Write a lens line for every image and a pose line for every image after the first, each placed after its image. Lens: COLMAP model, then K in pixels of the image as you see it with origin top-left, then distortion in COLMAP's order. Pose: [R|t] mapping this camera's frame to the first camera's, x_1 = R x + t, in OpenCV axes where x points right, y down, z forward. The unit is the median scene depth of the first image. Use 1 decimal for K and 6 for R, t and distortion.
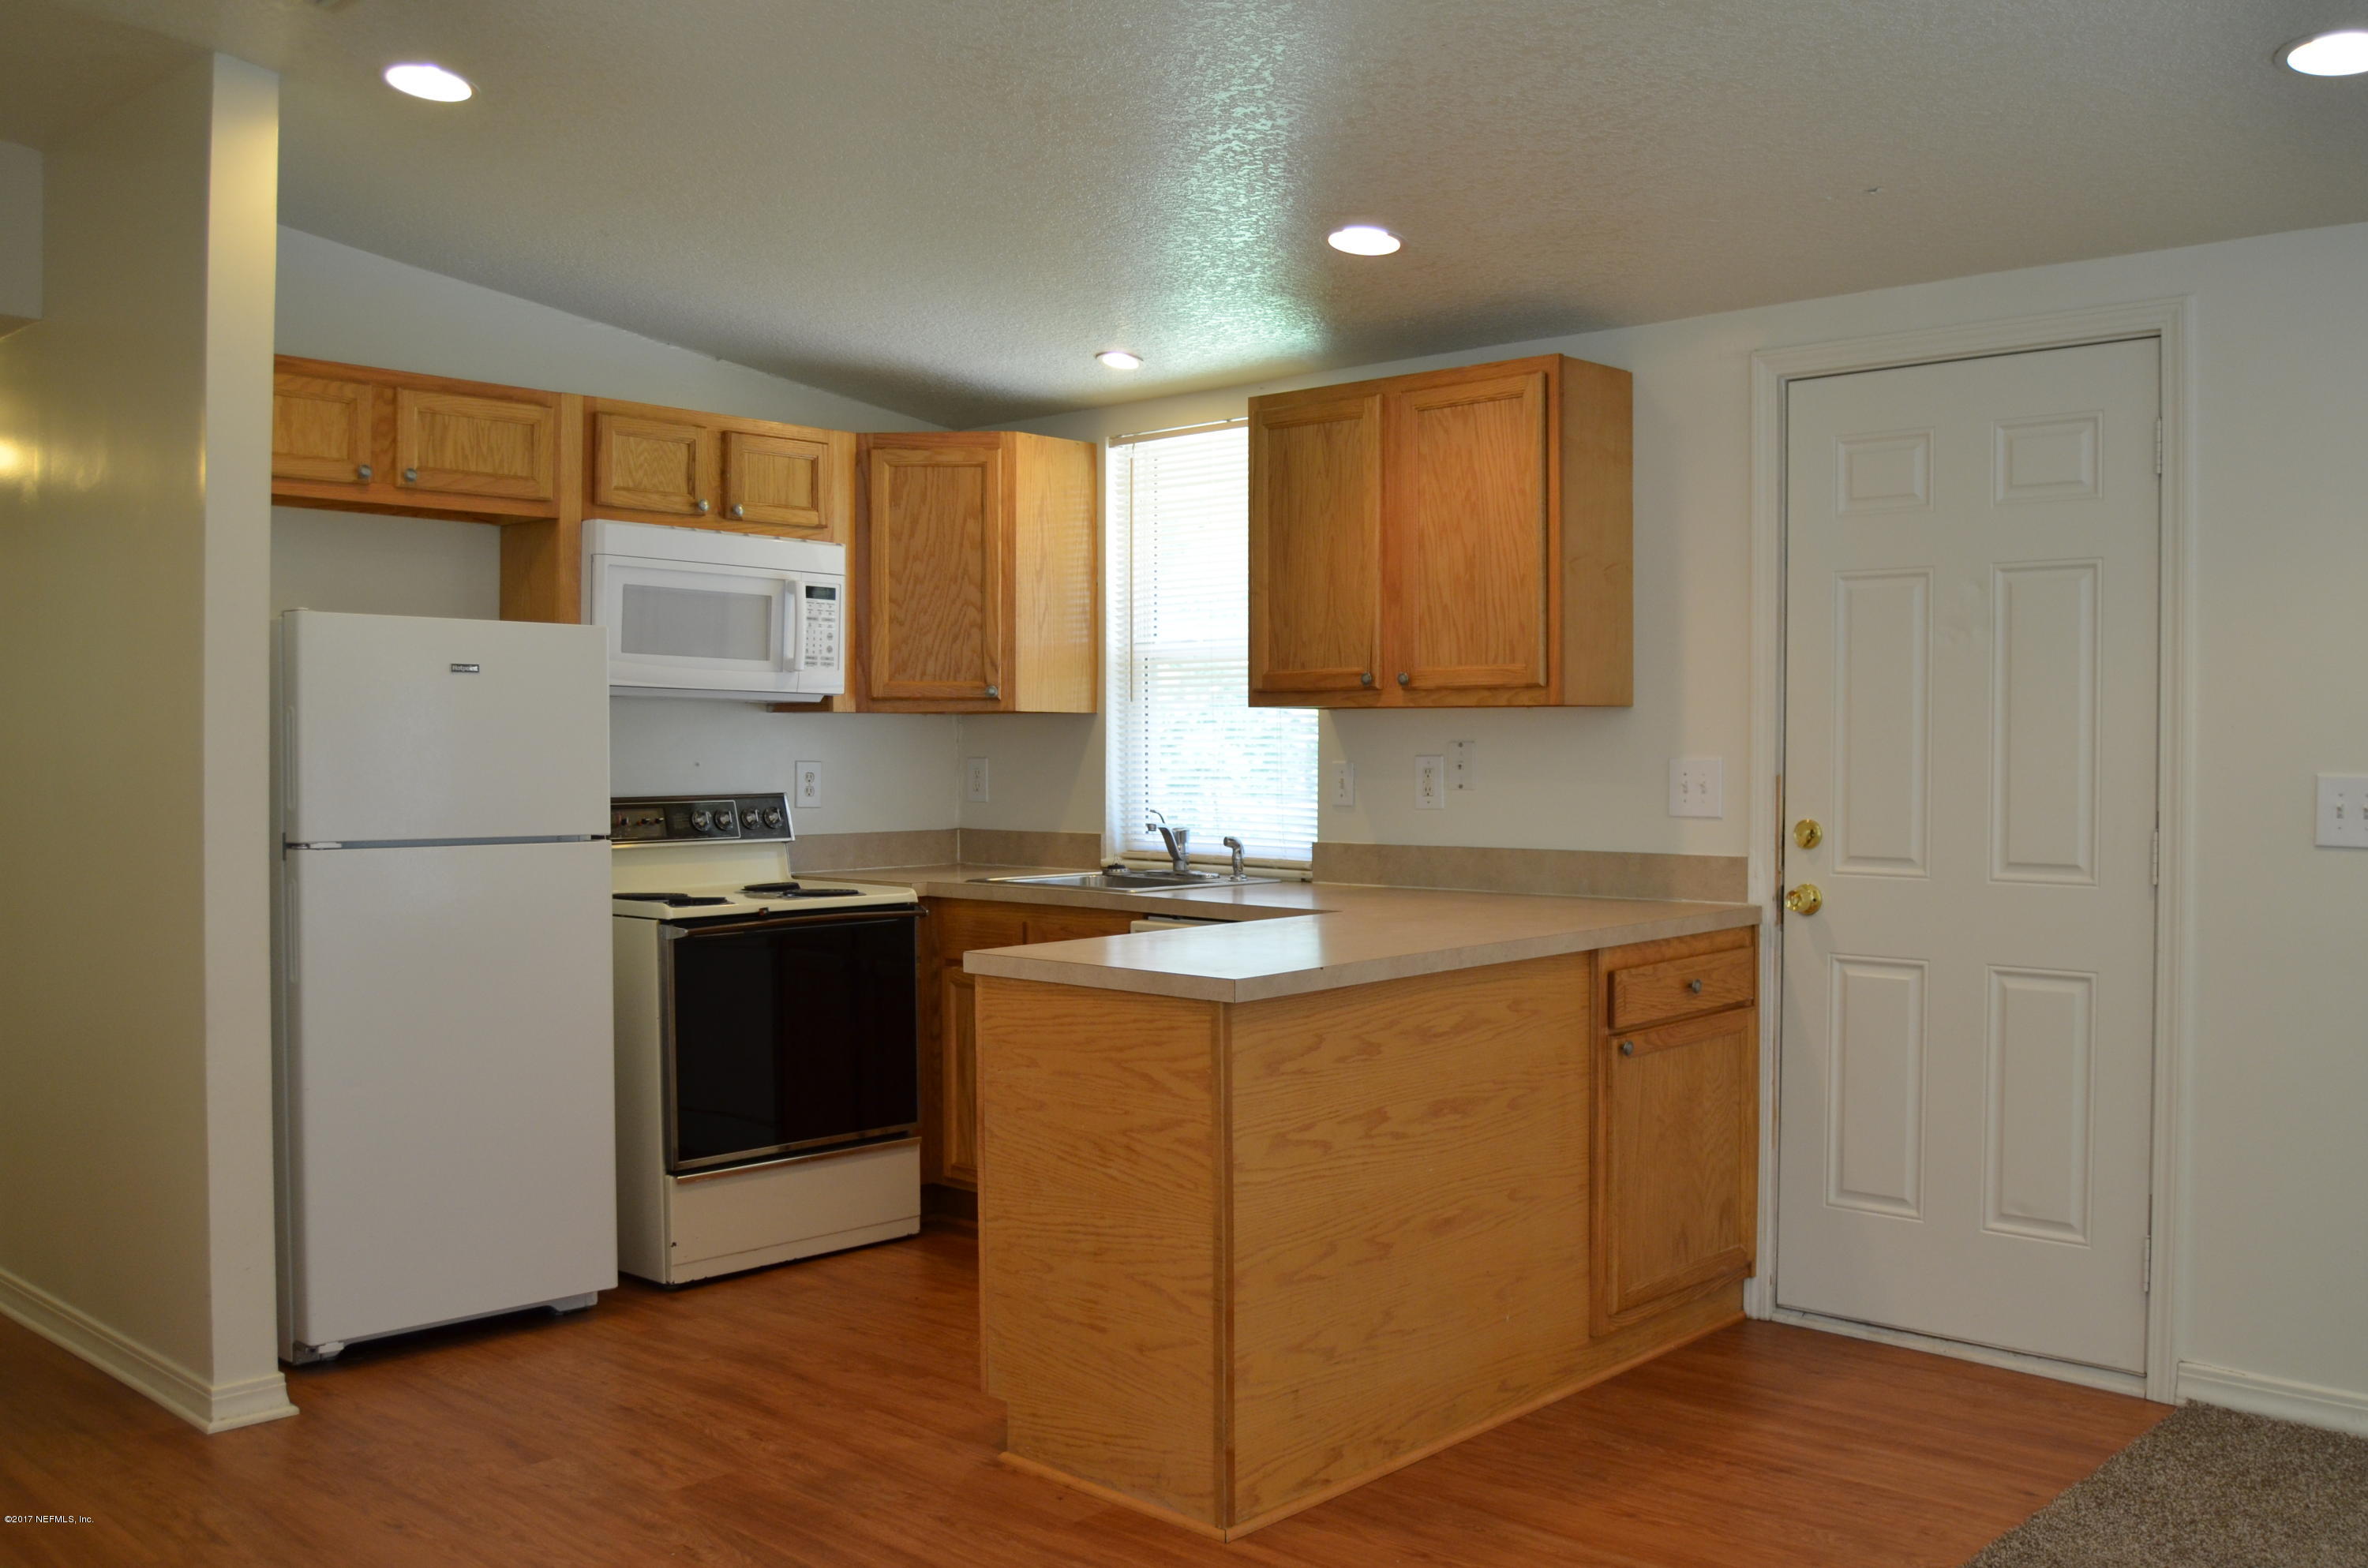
lens RADIAL K [[2073.6, 0, 1184.0], [0, 2073.6, 784.0], [0, 0, 1]] dist [-0.058638, -0.003316]
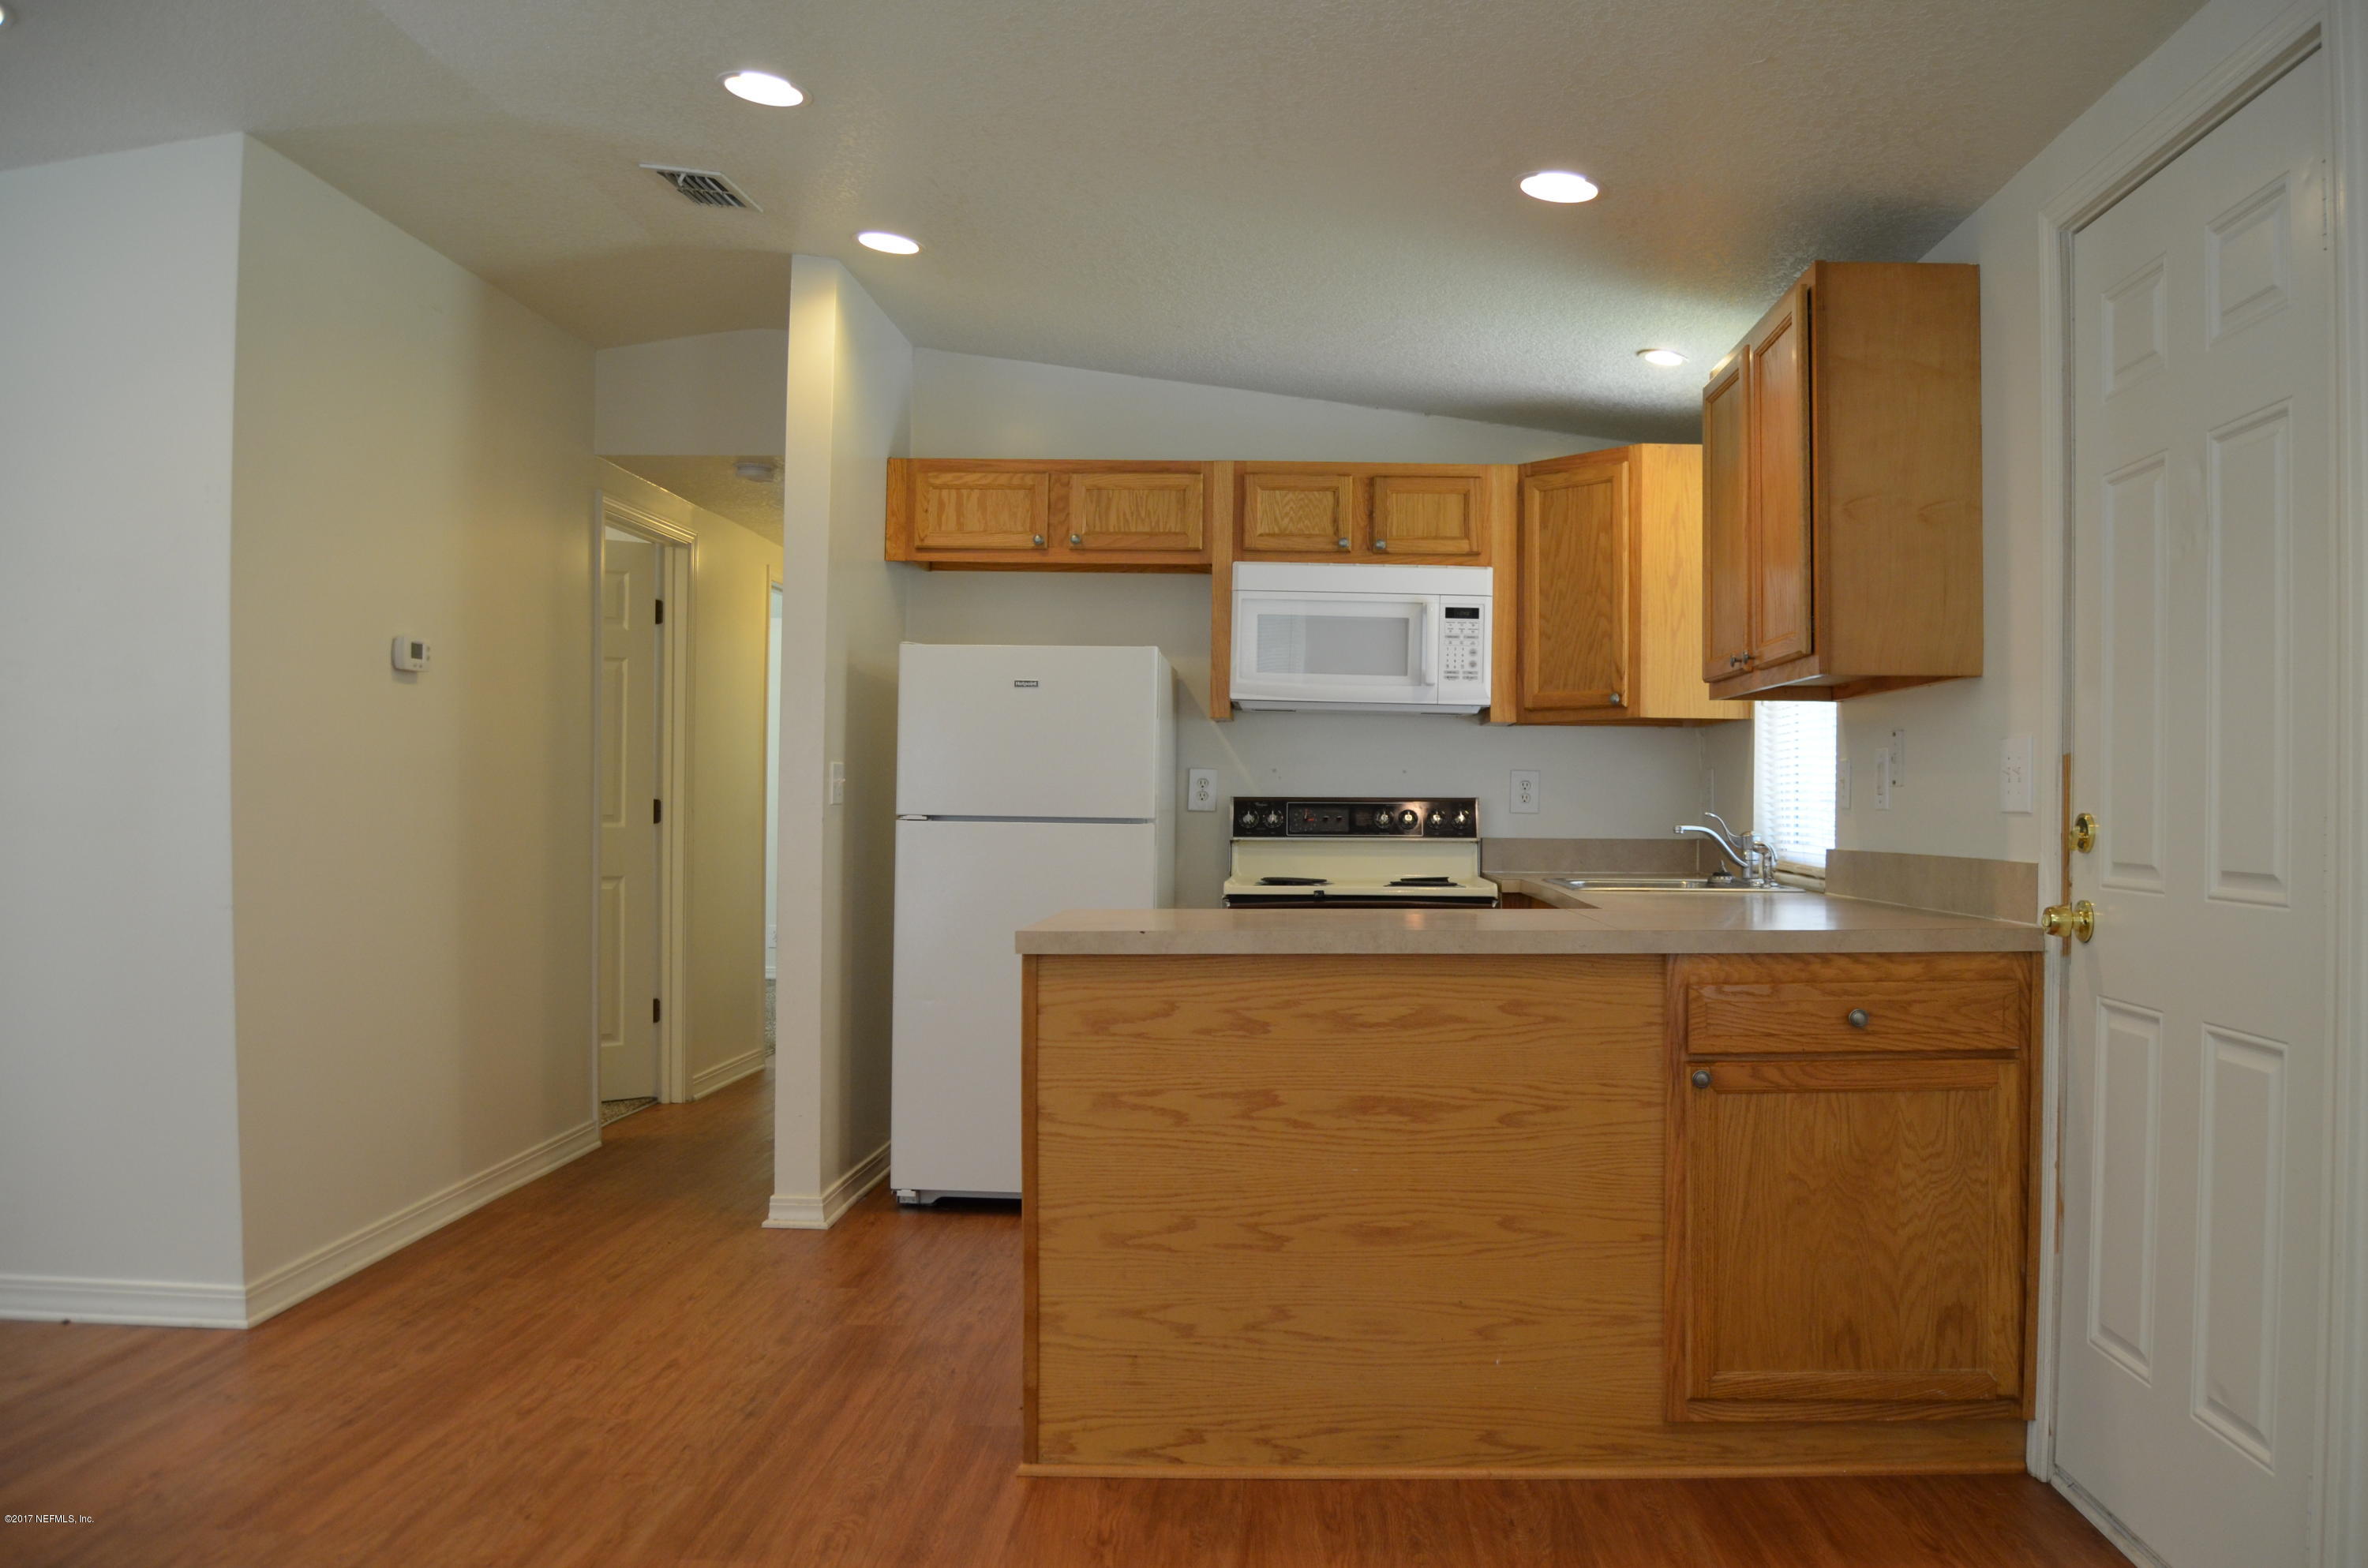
lens RADIAL K [[1795.2, 0, 1280.6], [0, 1795.2, 800.9], [0, 0, 1]] dist [-0.061623, -0.000887]
pose [[0.677515, 0.005406, -0.735489, 0.497970], [-0.023131, 0.999635, -0.013960, 0.024591], [0.735145, 0.026471, 0.677393, 0.312417]]
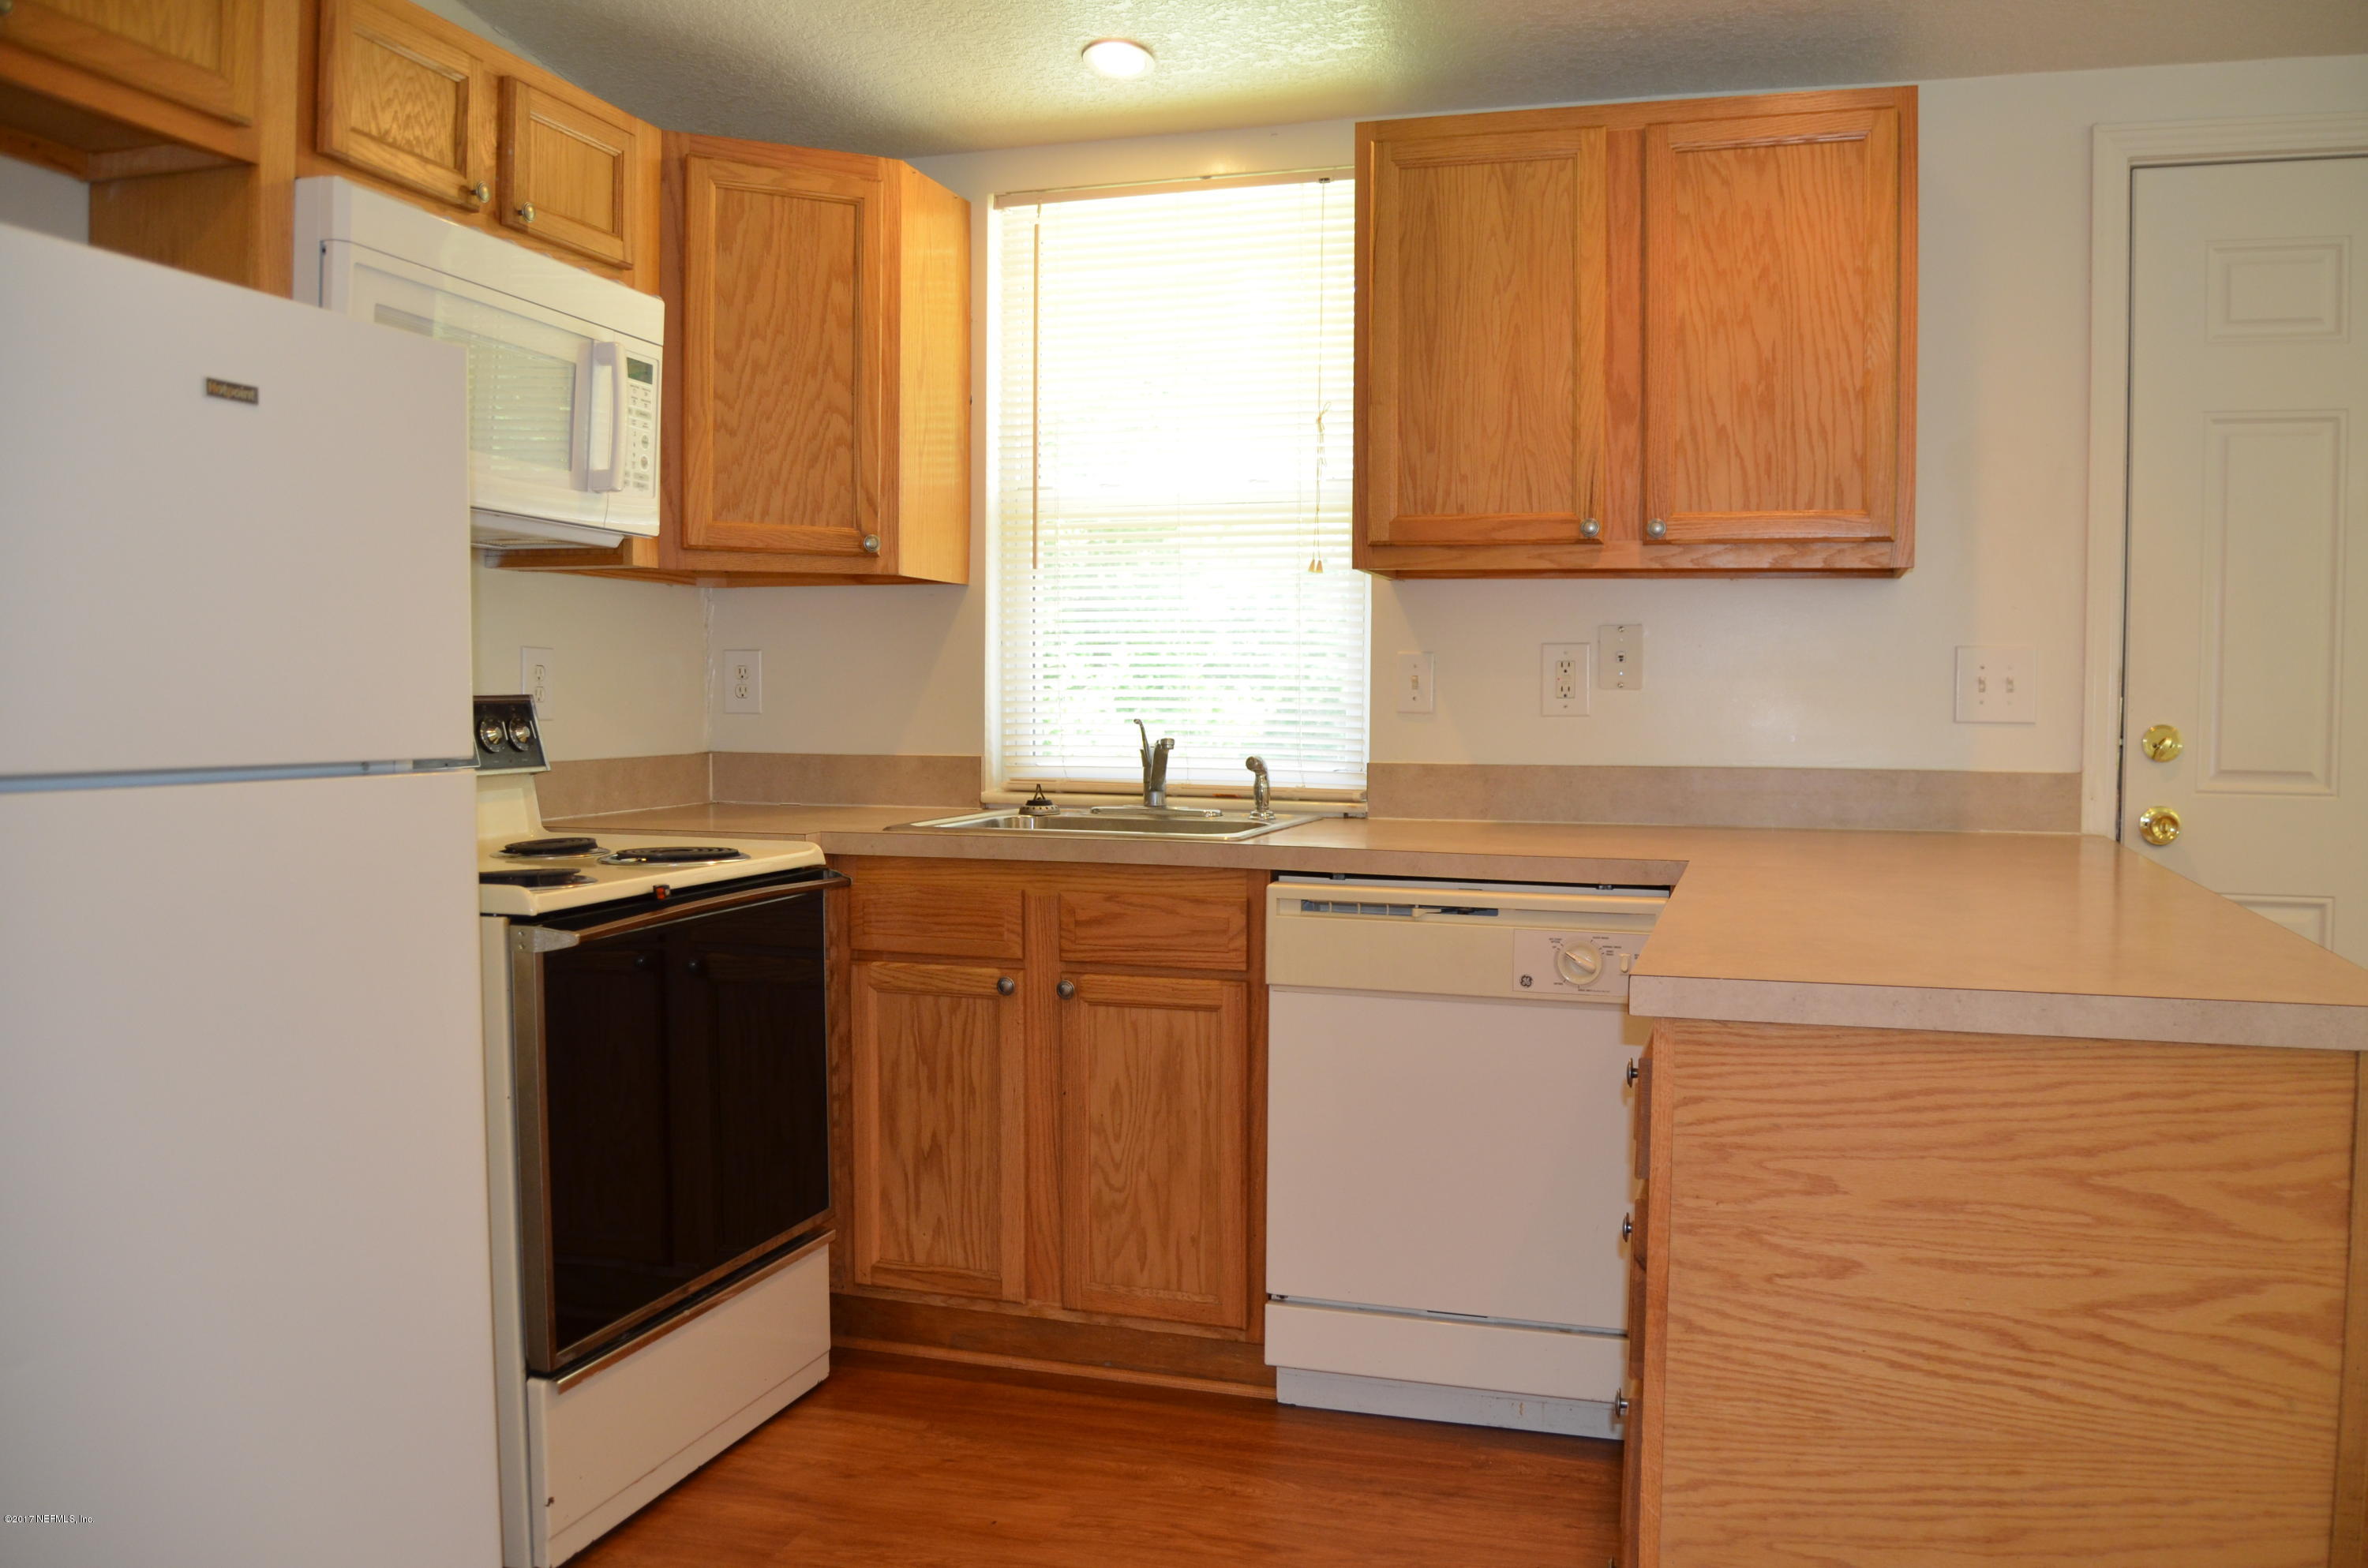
lens RADIAL K [[1829.5, 0, 1209.9], [0, 1829.5, 770.2], [0, 0, 1]] dist [-0.073391, 0.007569]
pose [[0.896231, -0.011678, 0.443435, -0.285379], [0.000196, 0.999664, 0.025930, 0.014657], [-0.443588, -0.023153, 0.895932, 0.473050]]
